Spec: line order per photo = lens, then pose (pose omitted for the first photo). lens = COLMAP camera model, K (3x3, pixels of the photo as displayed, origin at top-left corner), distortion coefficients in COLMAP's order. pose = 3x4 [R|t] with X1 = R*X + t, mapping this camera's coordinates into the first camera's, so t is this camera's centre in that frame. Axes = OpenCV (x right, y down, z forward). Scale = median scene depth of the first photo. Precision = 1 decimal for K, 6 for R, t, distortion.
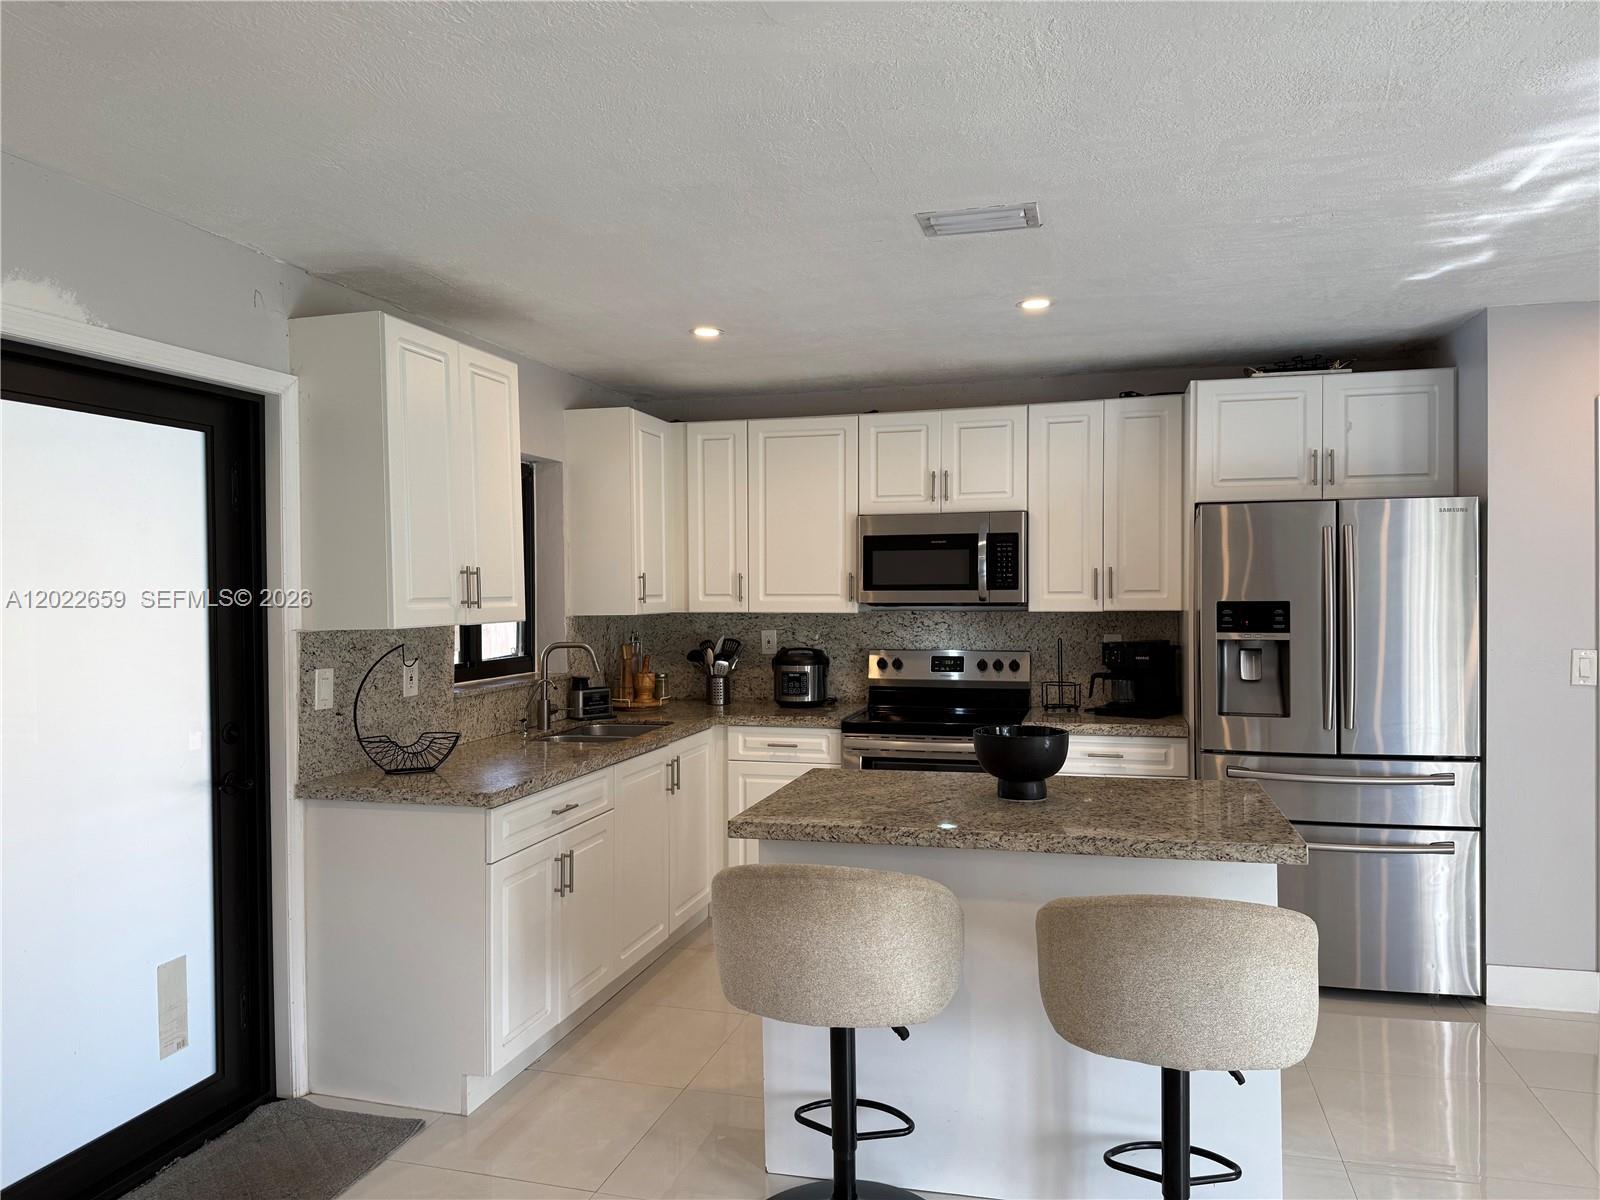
lens RADIAL K [[1116.0, 0, 801.6], [0, 1116.0, 606.6], [0, 0, 1]] dist [0.070356, -0.084974]
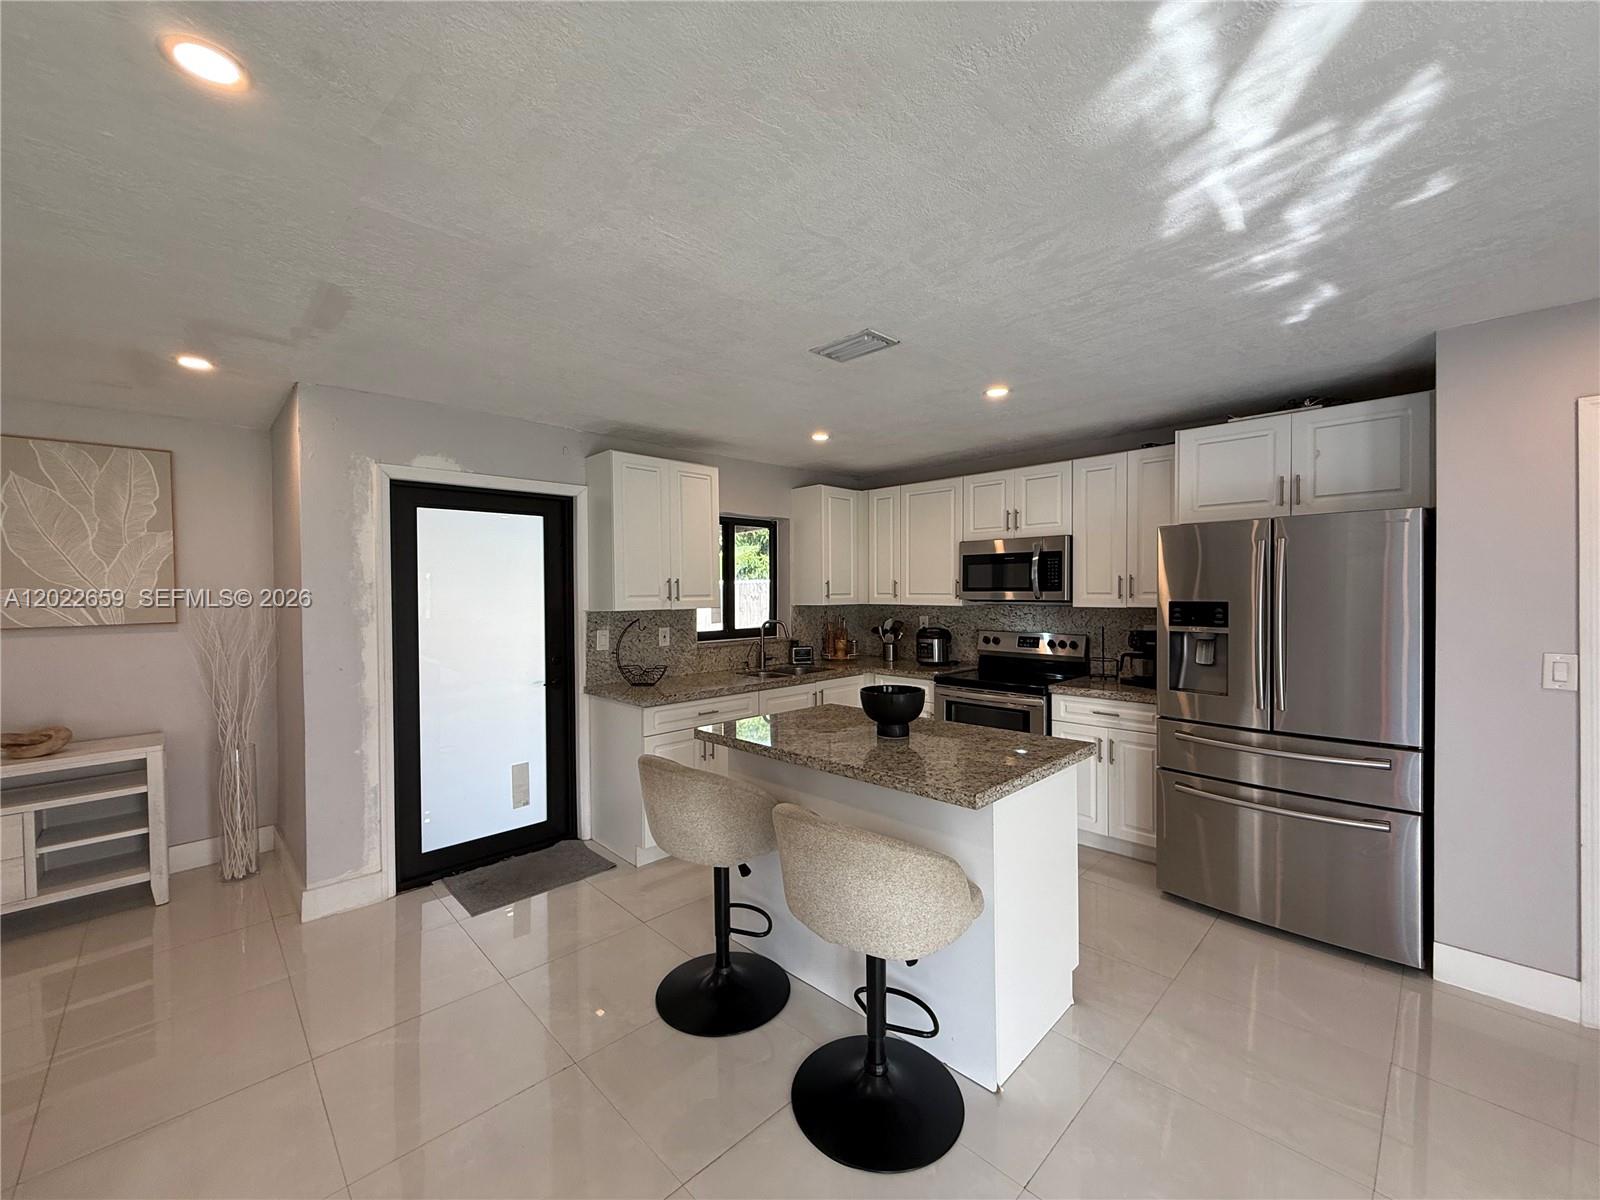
lens RADIAL K [[636.3, 0, 796.7], [0, 636.3, 597.5], [0, 0, 1]] dist [0.000872, 0.000108]
pose [[0.863548, 0.007744, -0.504207, 0.334617], [-0.008889, 0.999960, 0.000133, -0.004788], [0.504189, 0.004367, 0.863583, 0.147088]]
